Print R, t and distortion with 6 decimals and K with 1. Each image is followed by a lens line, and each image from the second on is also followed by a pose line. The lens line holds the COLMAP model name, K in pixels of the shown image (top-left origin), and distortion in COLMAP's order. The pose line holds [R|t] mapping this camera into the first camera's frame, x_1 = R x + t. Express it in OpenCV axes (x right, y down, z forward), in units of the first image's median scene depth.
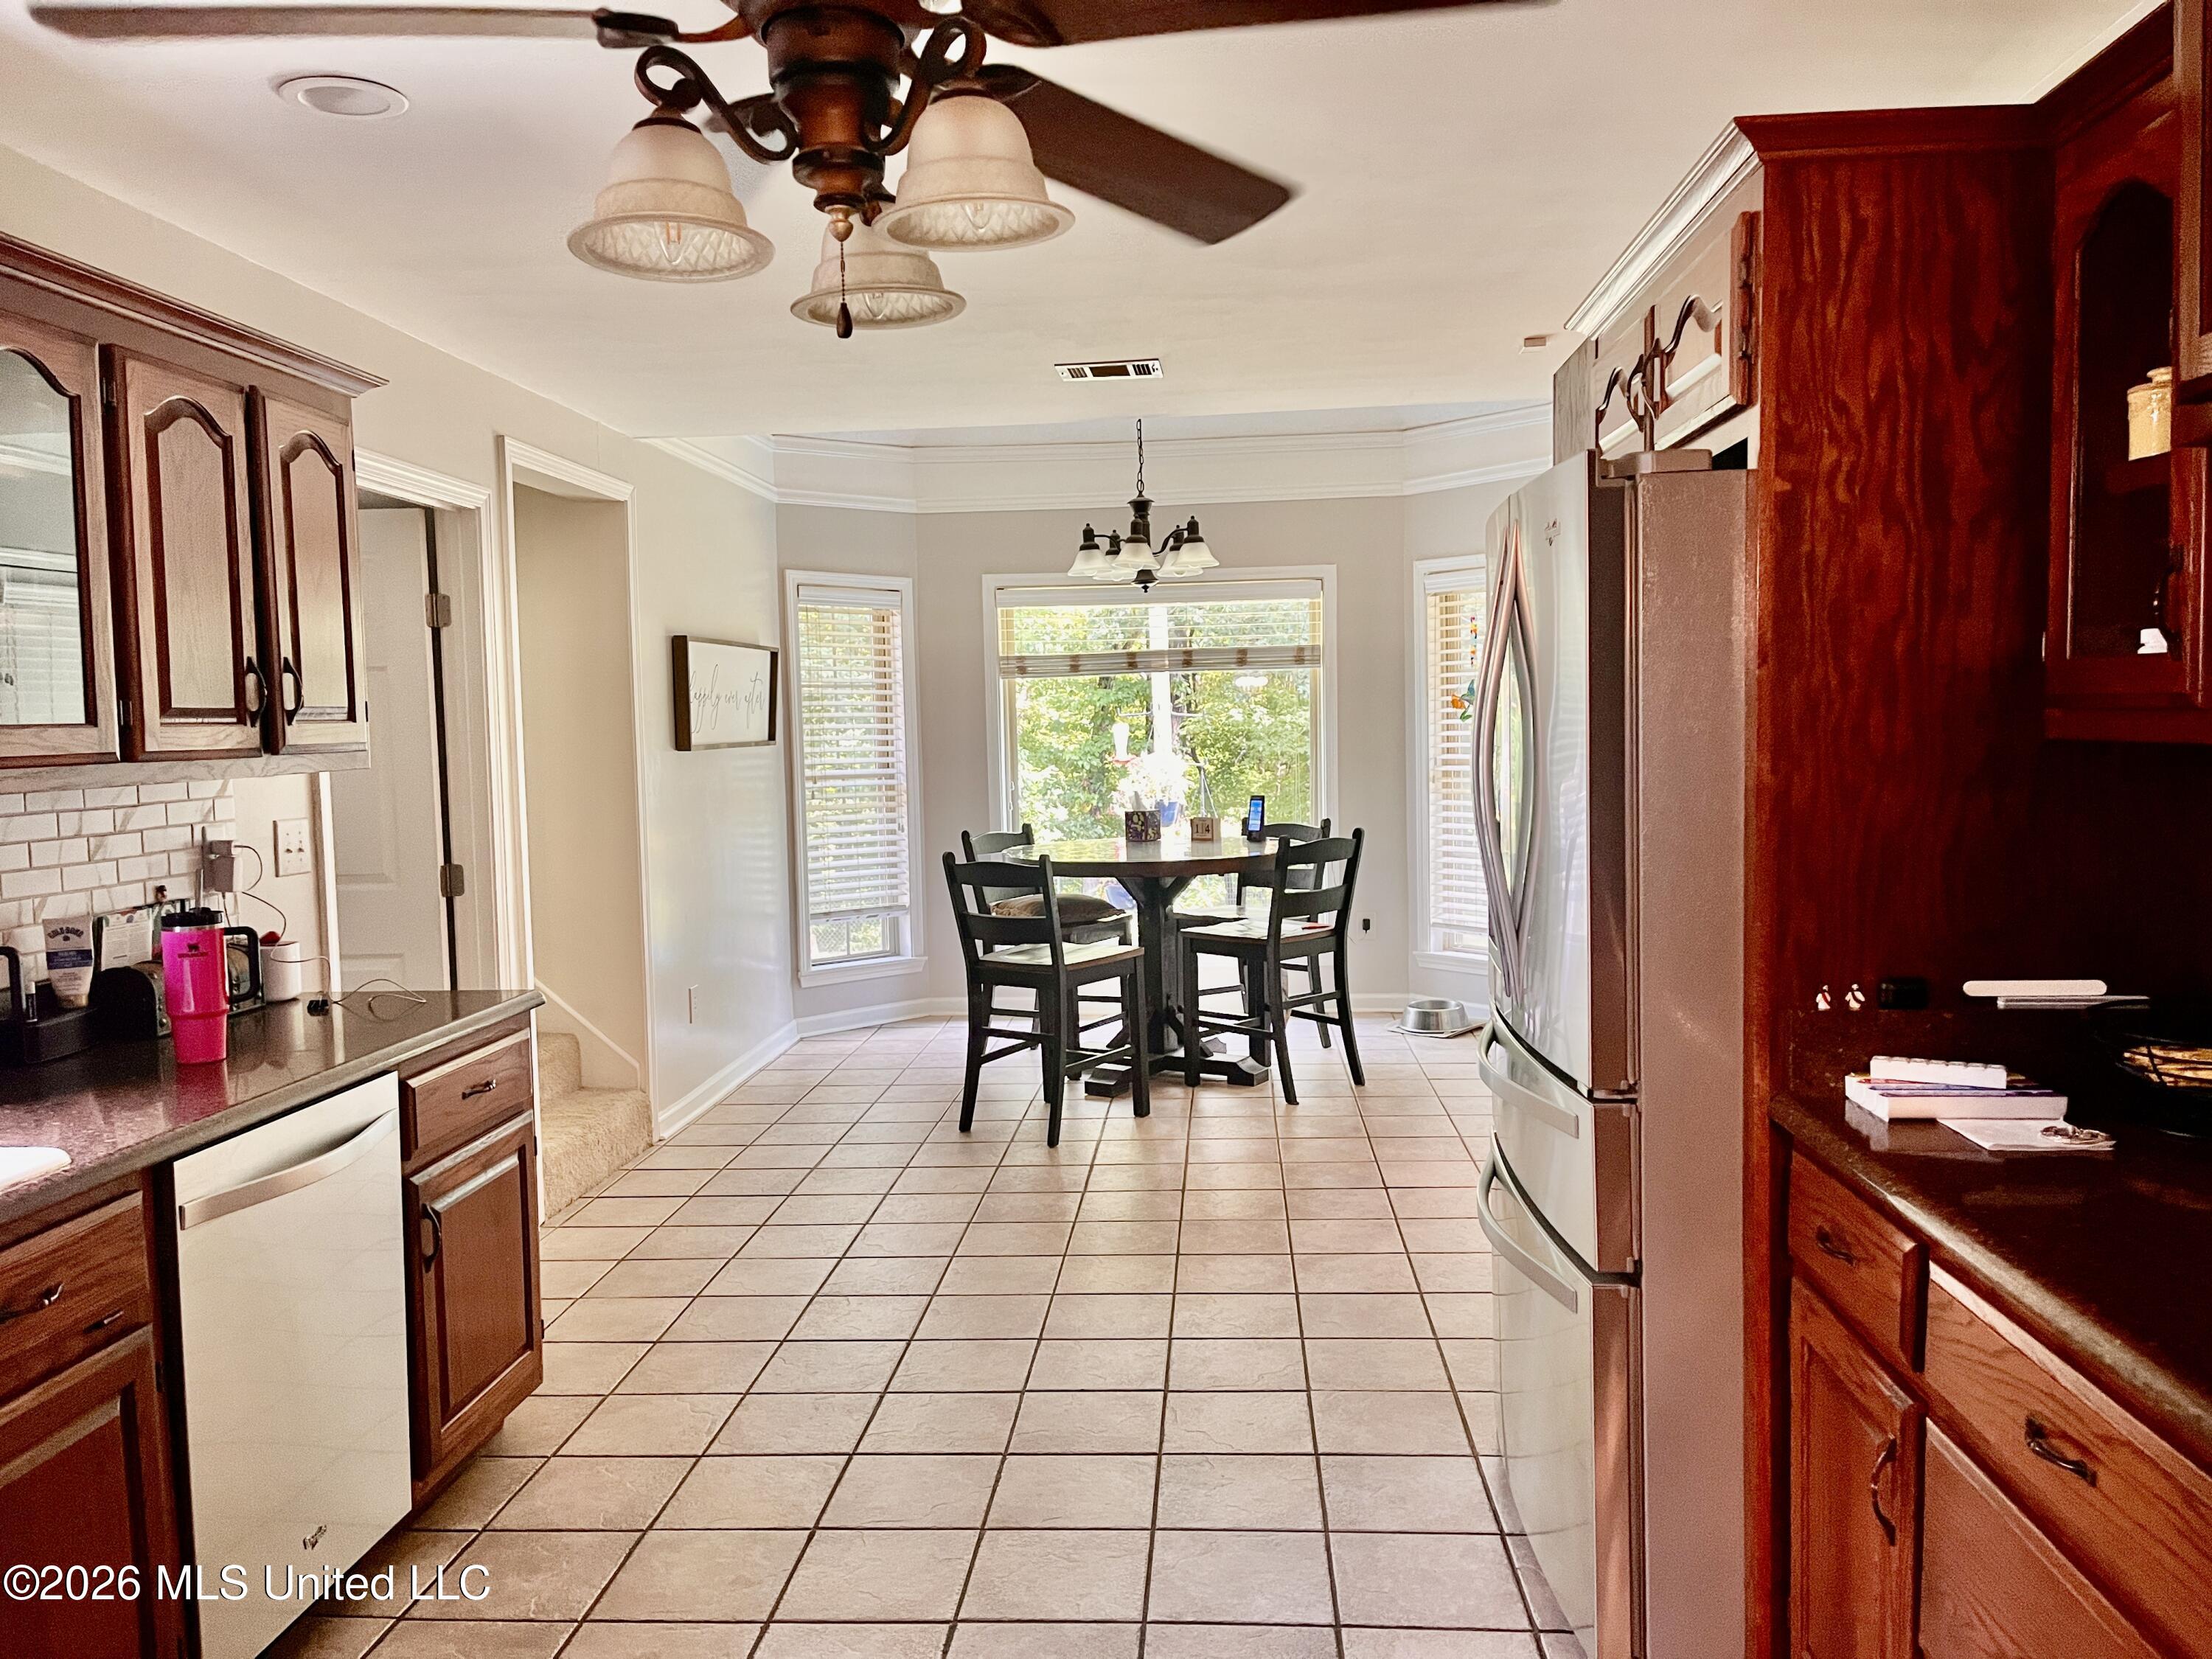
lens RADIAL K [[1674.4, 0, 1110.9], [0, 1674.4, 833.6], [0, 0, 1]] dist [0.060350, -0.029909]
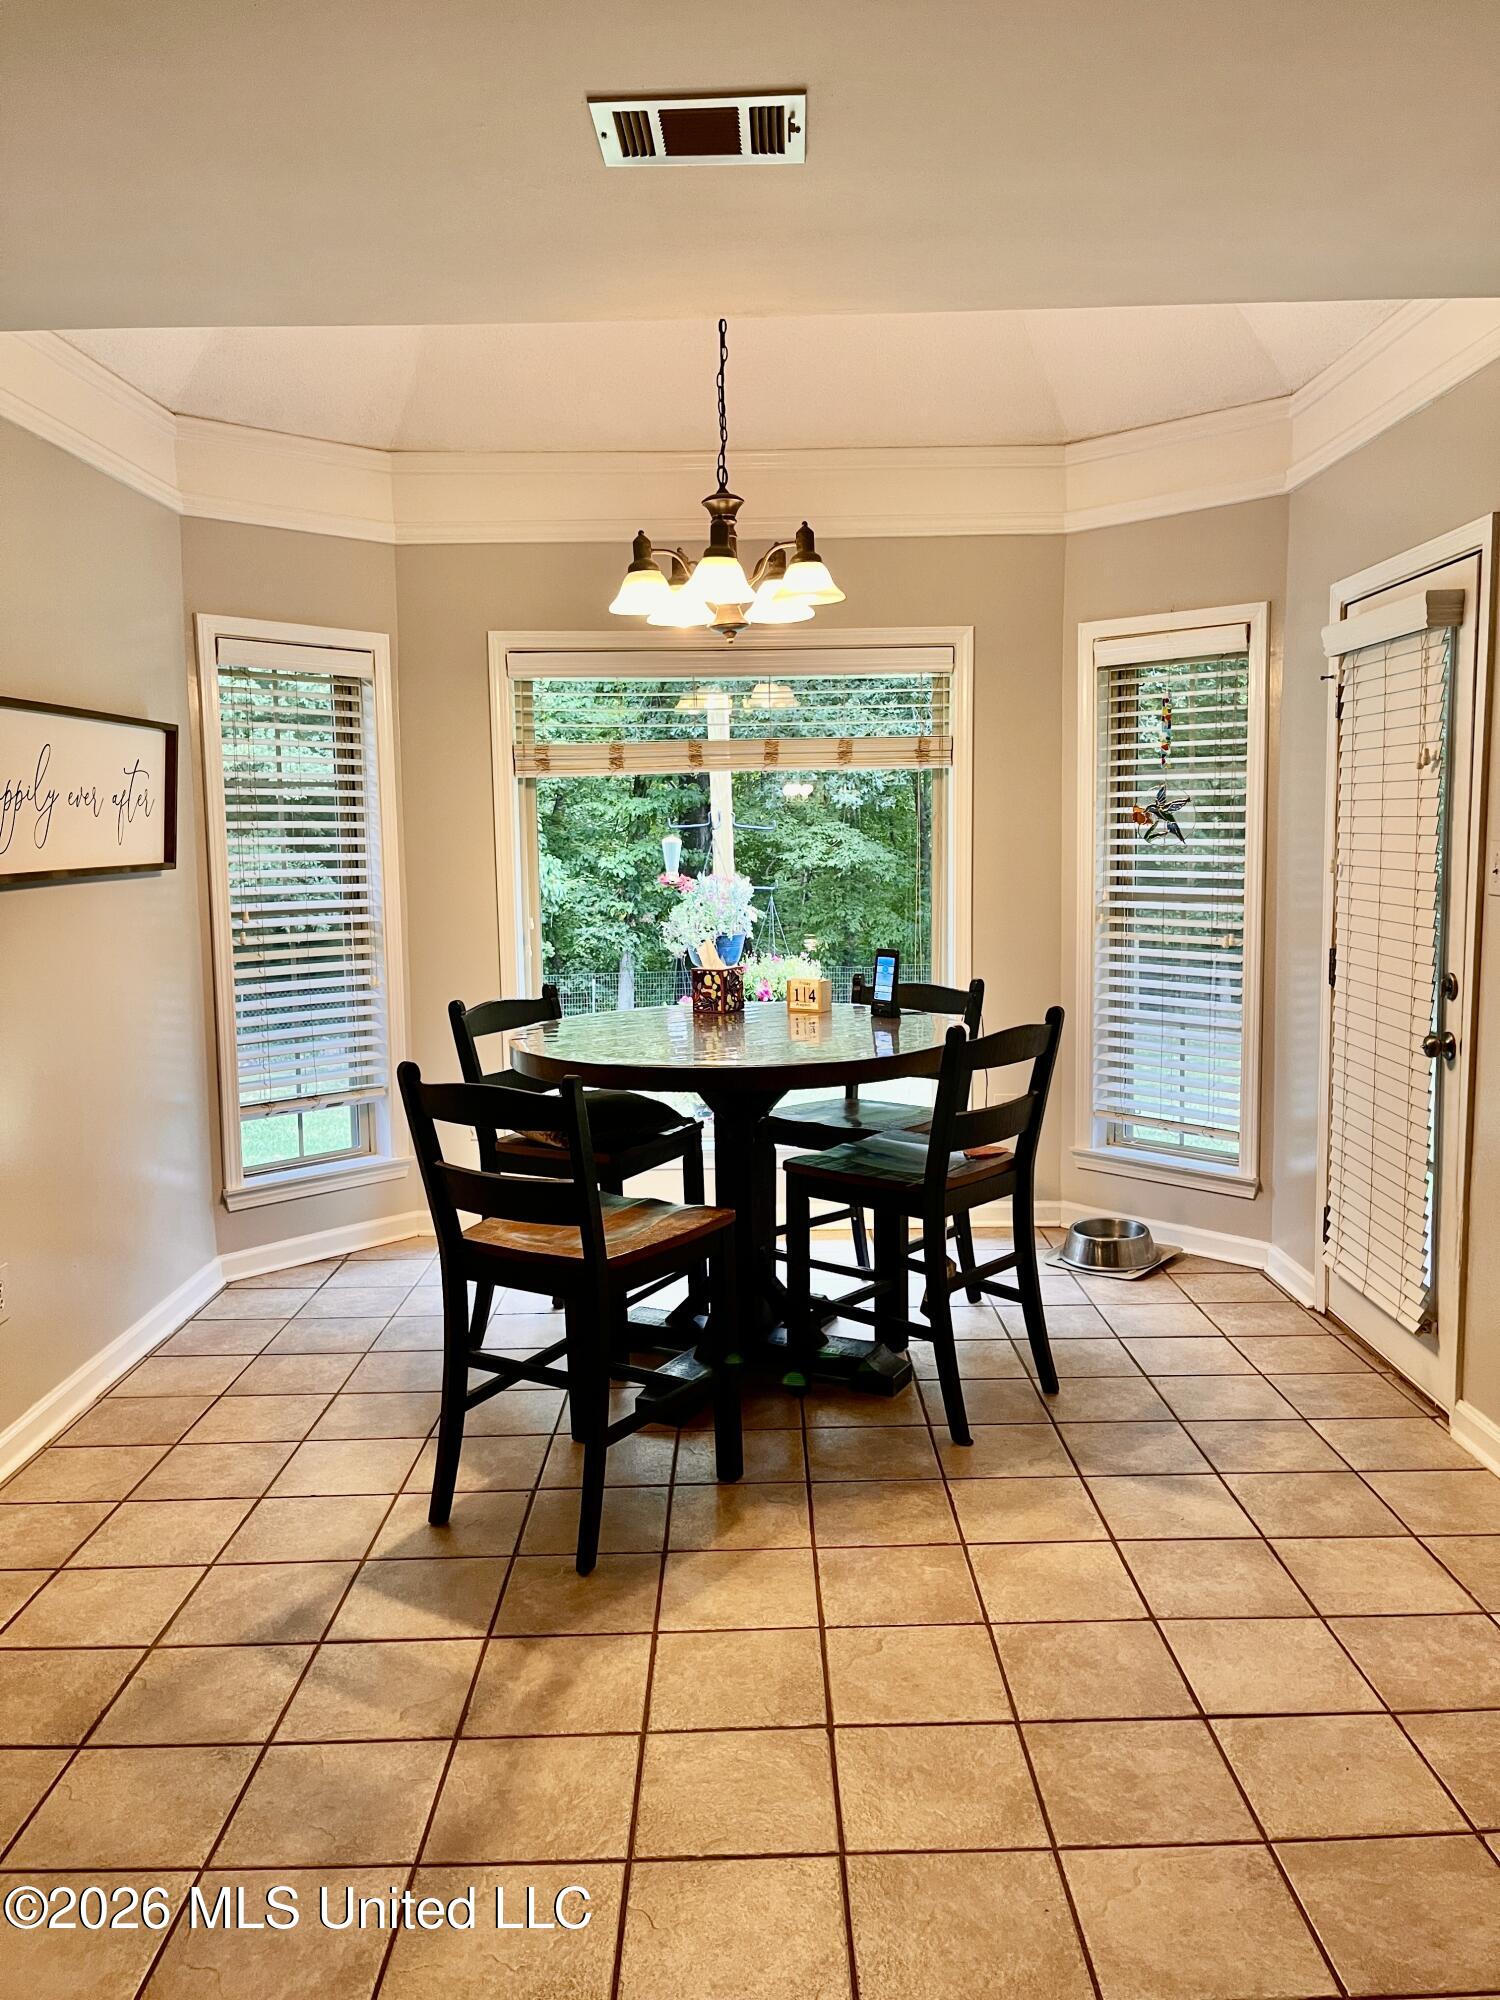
lens RADIAL K [[1514.0, 0, 748.2], [0, 1514.0, 990.3], [0, 0, 1]] dist [0.060350, -0.029909]
pose [[0.997467, 0.001919, 0.071098, -0.014017], [-0.004715, 0.999222, 0.039167, -0.032438], [-0.070968, -0.039403, 0.996700, 0.414571]]
